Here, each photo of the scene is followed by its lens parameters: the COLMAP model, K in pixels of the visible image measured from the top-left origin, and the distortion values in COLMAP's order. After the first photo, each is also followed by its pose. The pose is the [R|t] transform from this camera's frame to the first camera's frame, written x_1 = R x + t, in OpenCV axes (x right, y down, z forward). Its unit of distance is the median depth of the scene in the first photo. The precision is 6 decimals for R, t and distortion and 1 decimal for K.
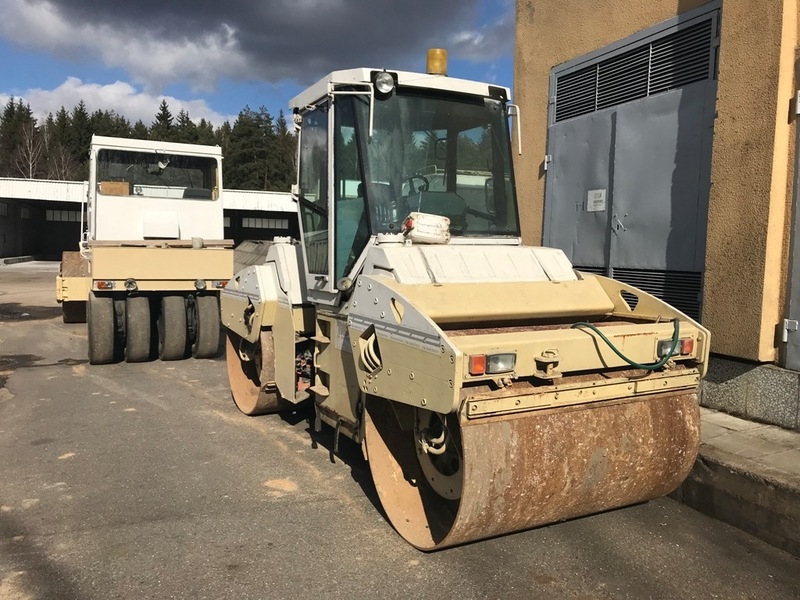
lens RADIAL K [[650.4, 0, 401.4], [0, 650.4, 300.0], [0, 0, 1]] dist [-0.002077, 0.037782]
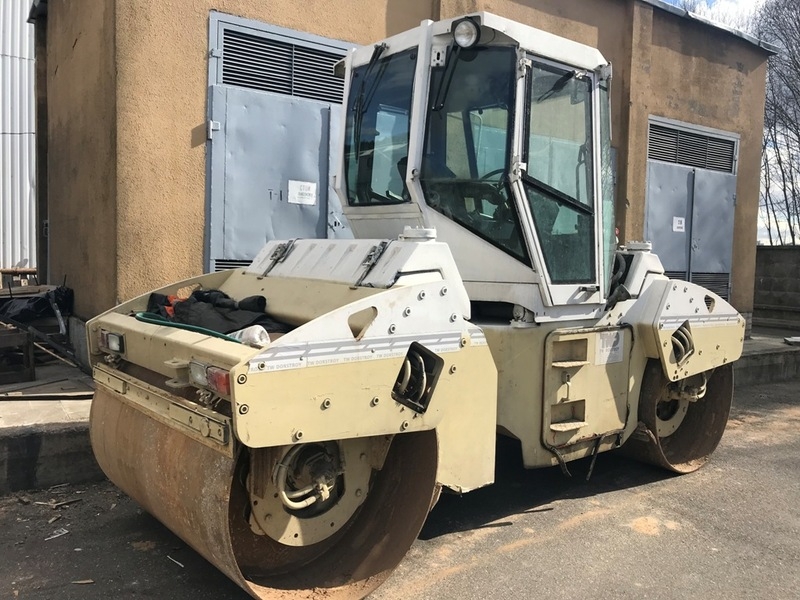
lens RADIAL K [[650.4, 0, 406.0], [0, 650.4, 301.8], [0, 0, 1]] dist [-0.002077, 0.037782]
pose [[-0.179541, -0.089326, 0.979687, -0.764924], [0.041420, 0.994300, 0.098249, -0.092169], [-0.982878, 0.058219, -0.174817, 1.161630]]
